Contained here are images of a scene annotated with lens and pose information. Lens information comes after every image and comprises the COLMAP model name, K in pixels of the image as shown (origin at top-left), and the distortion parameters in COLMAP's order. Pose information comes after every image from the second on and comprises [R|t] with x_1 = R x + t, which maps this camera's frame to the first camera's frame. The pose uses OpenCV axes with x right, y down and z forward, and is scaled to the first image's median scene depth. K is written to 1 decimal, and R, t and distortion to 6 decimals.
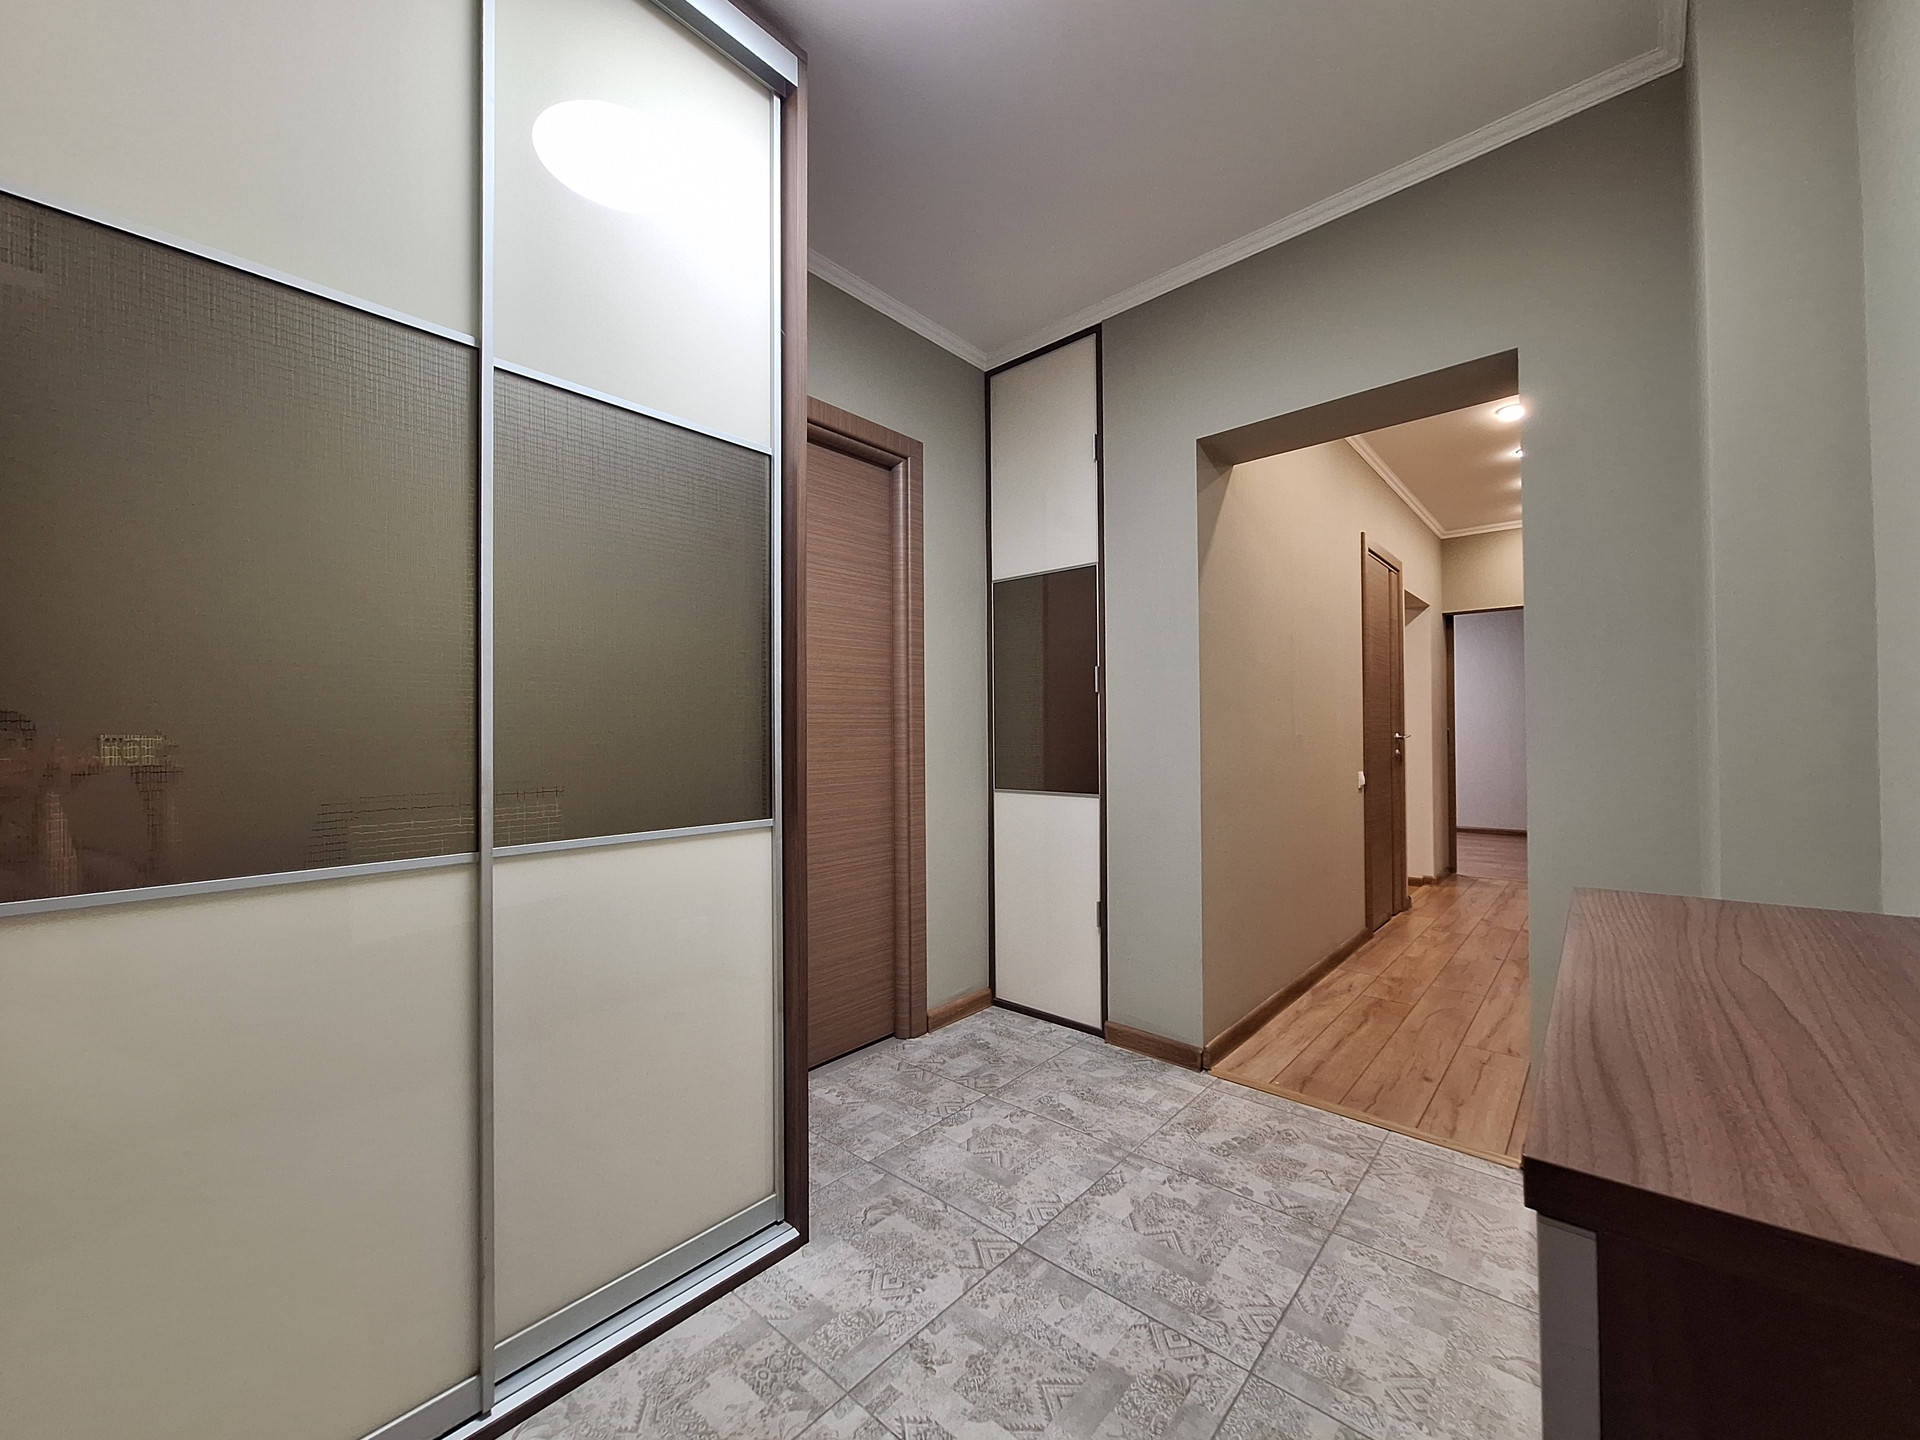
lens RADIAL K [[753.6, 0, 957.6], [0, 753.6, 722.8], [0, 0, 1]] dist [-0.008481, 0.001050]
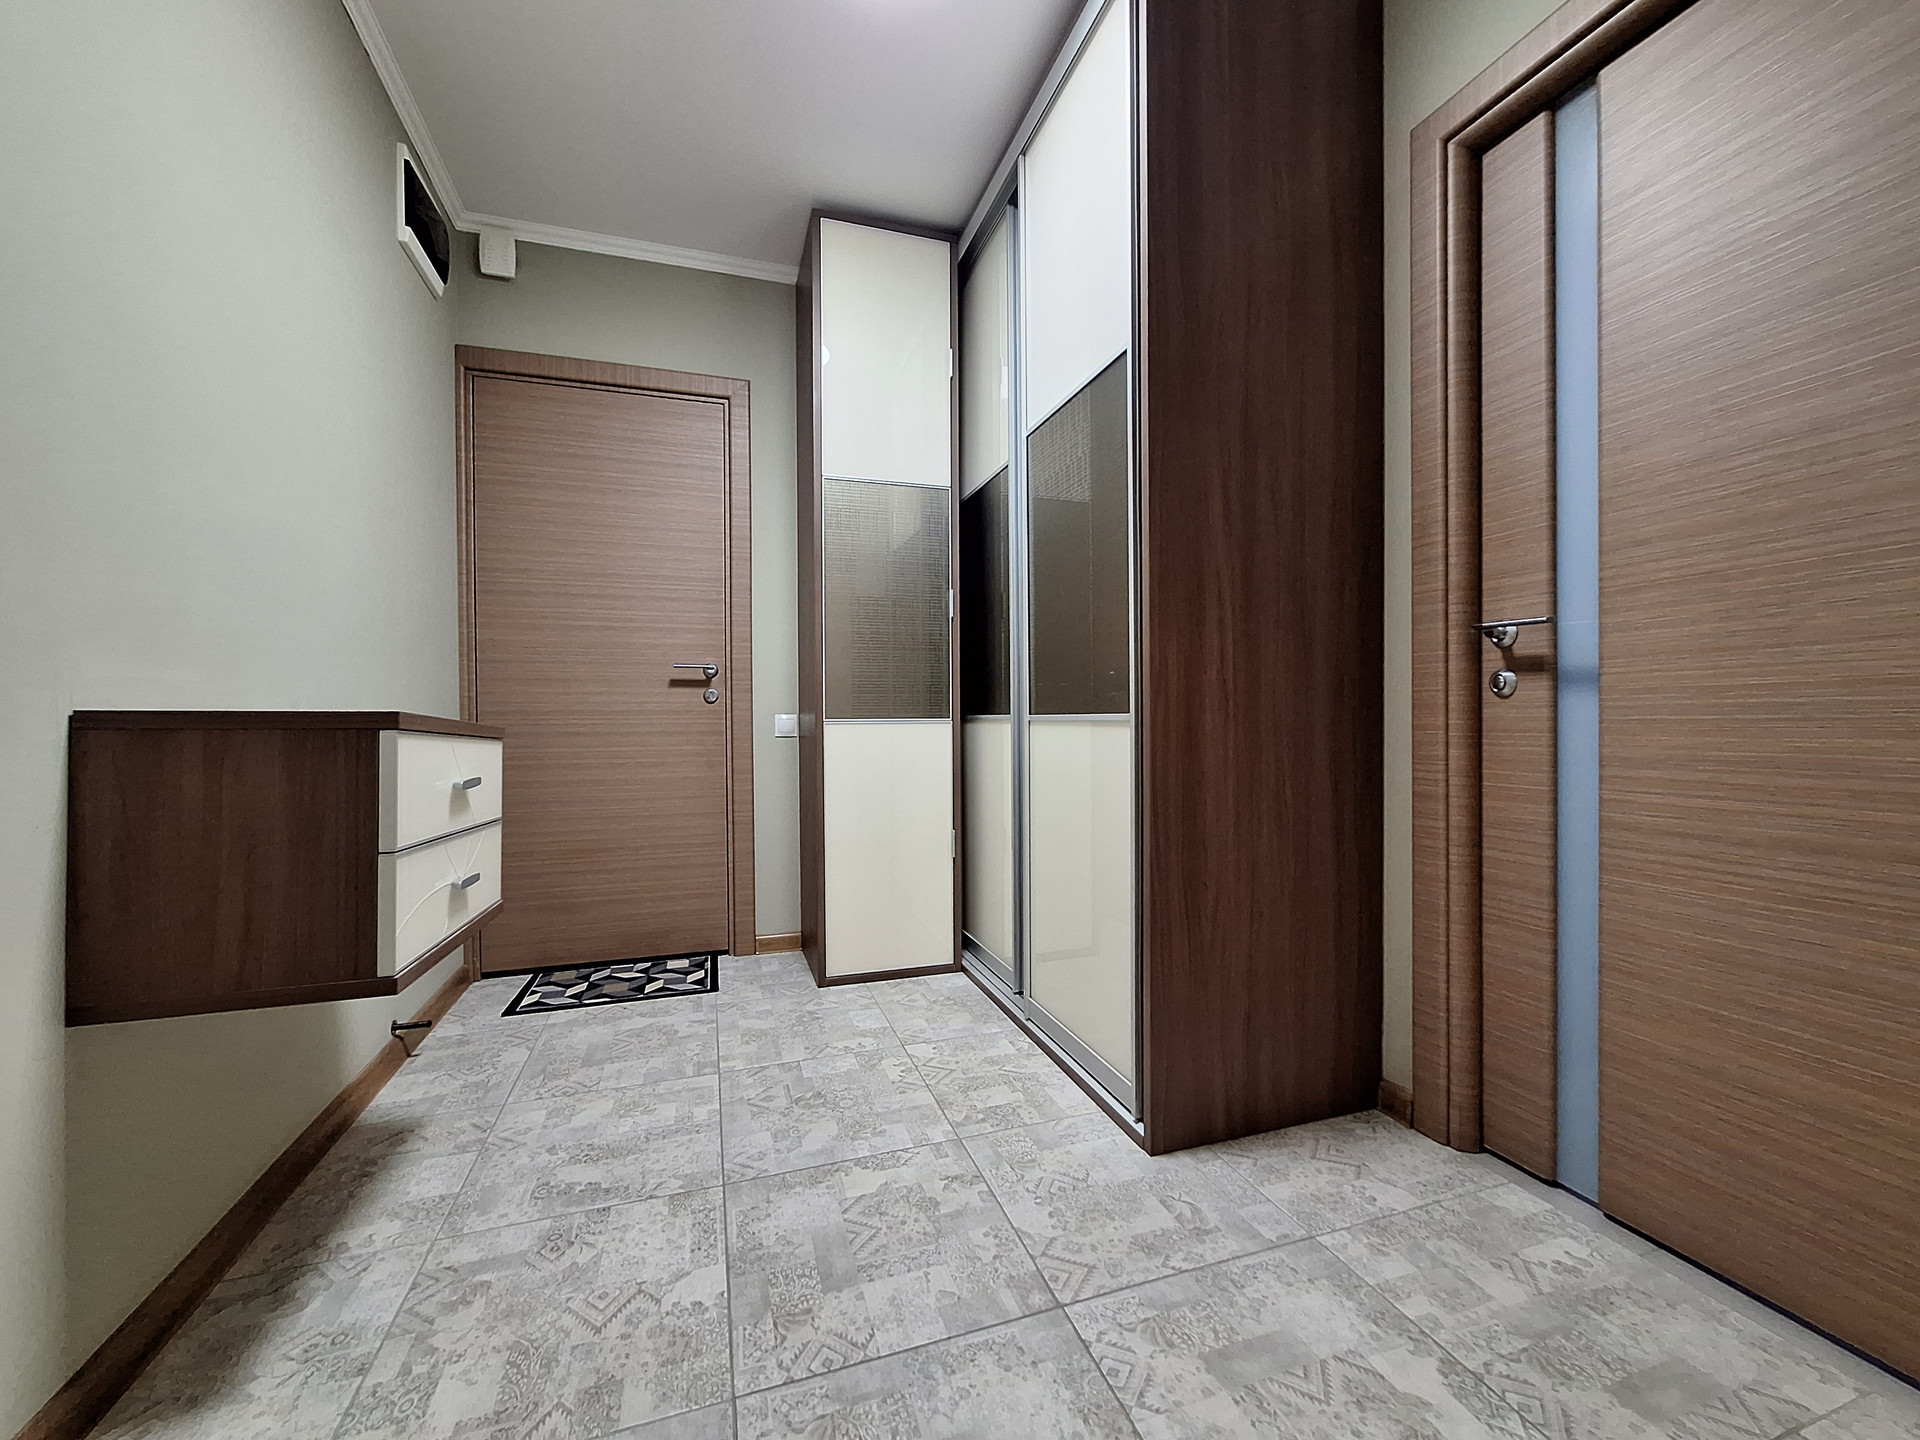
lens RADIAL K [[753.6, 0, 948.7], [0, 753.6, 717.8], [0, 0, 1]] dist [-0.008481, 0.001050]
pose [[-0.509657, 0.011449, -0.860302, 0.878188], [0.023827, 0.999716, -0.000811, 0.149645], [0.860048, -0.020912, -0.509785, 1.497455]]
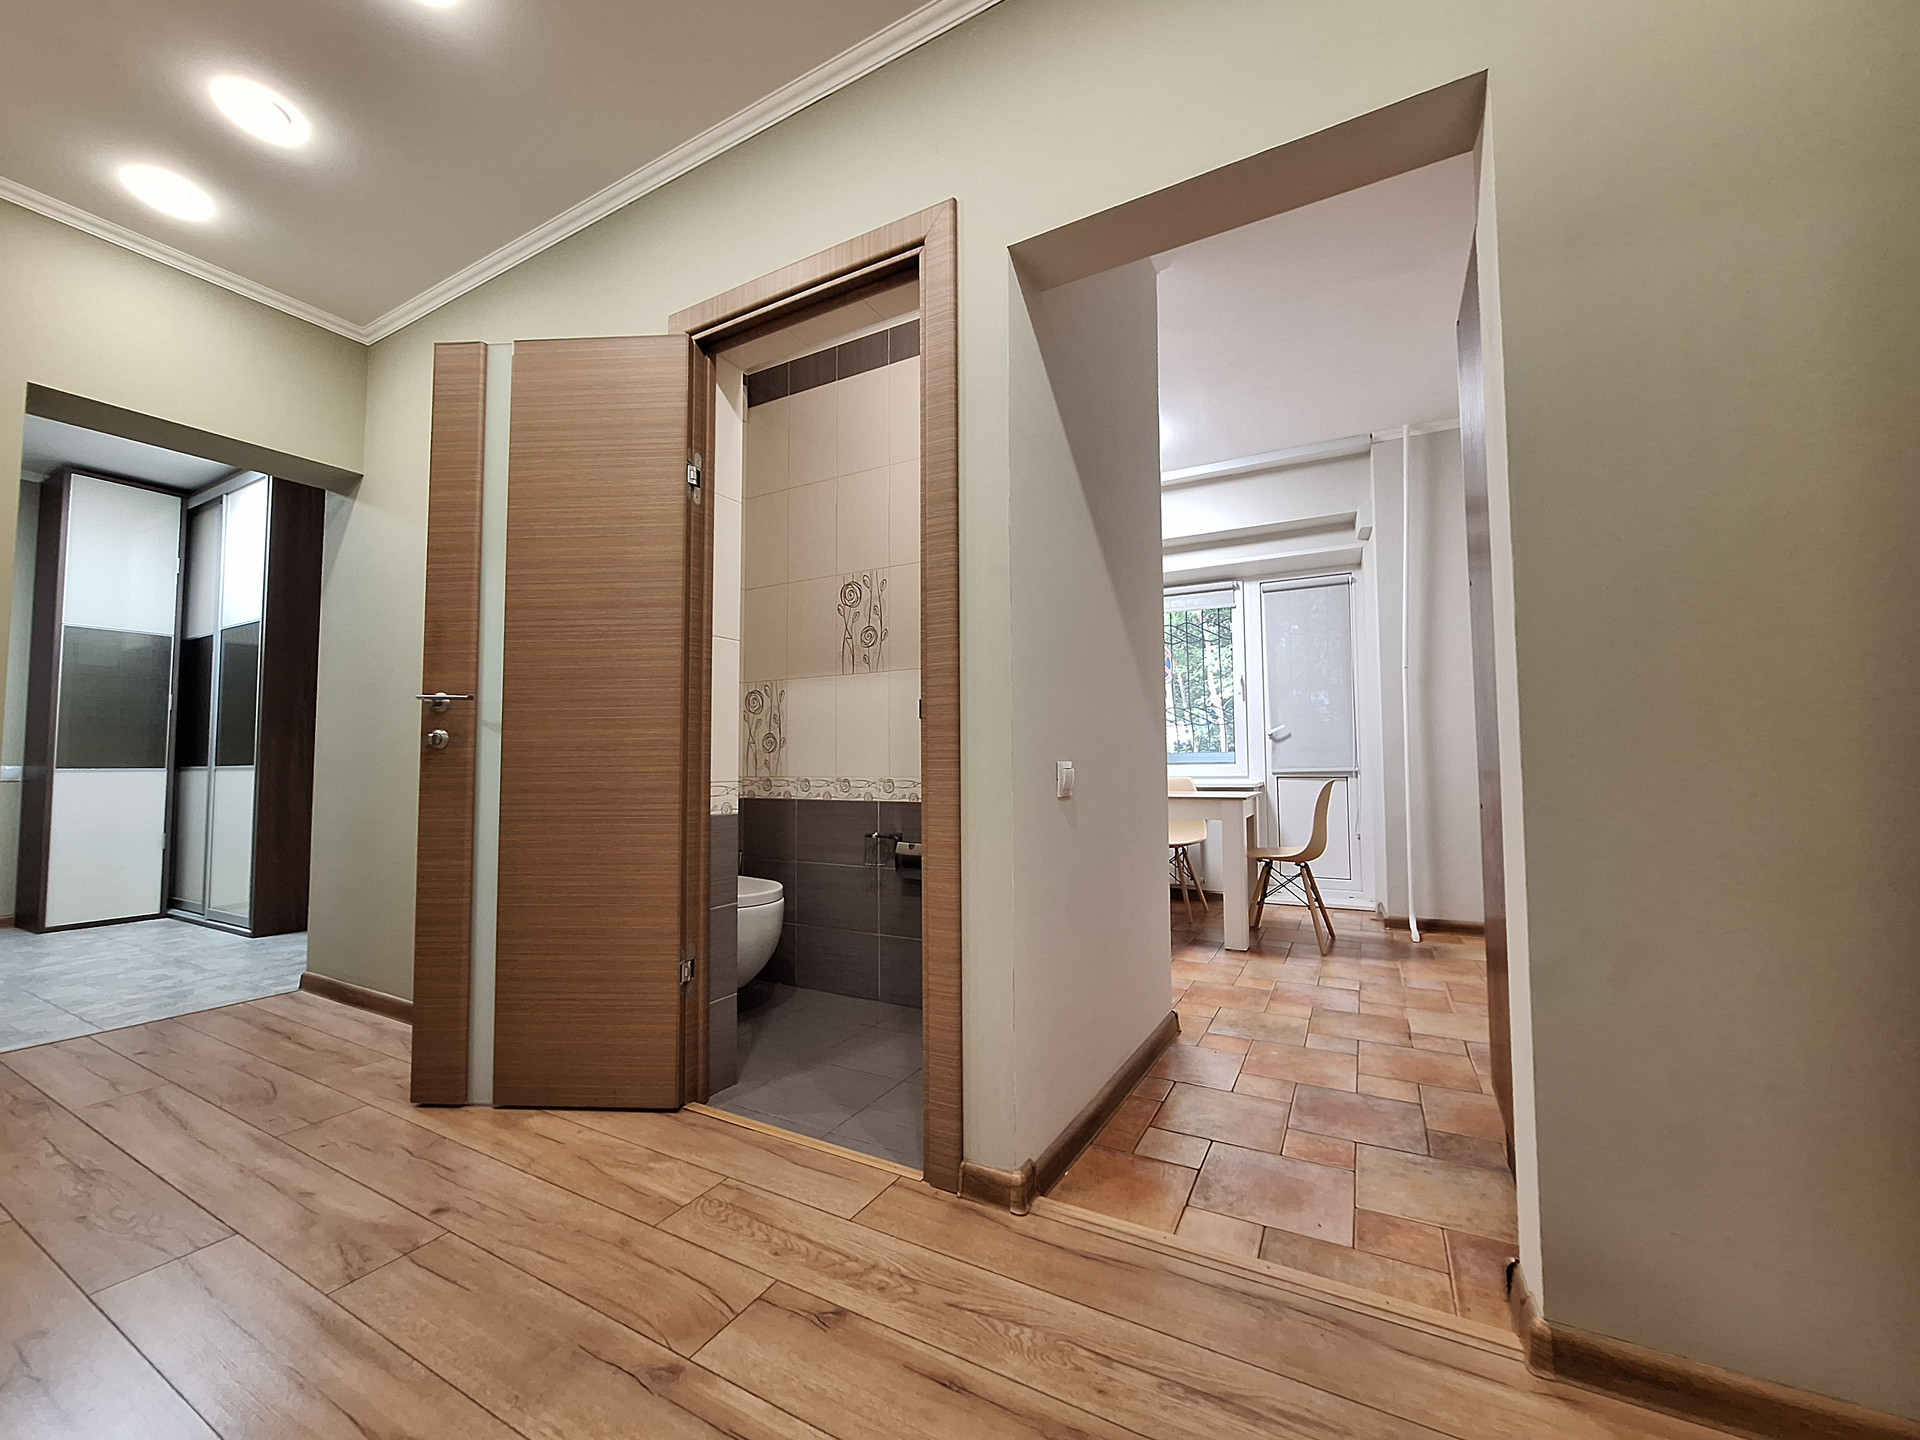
lens RADIAL K [[753.6, 0, 958.1], [0, 753.6, 722.7], [0, 0, 1]] dist [-0.008481, 0.001050]
pose [[0.226698, -0.053240, -0.972509, 3.186185], [0.023065, 0.998518, -0.049287, 0.191788], [0.973692, -0.011257, 0.227590, 3.147034]]
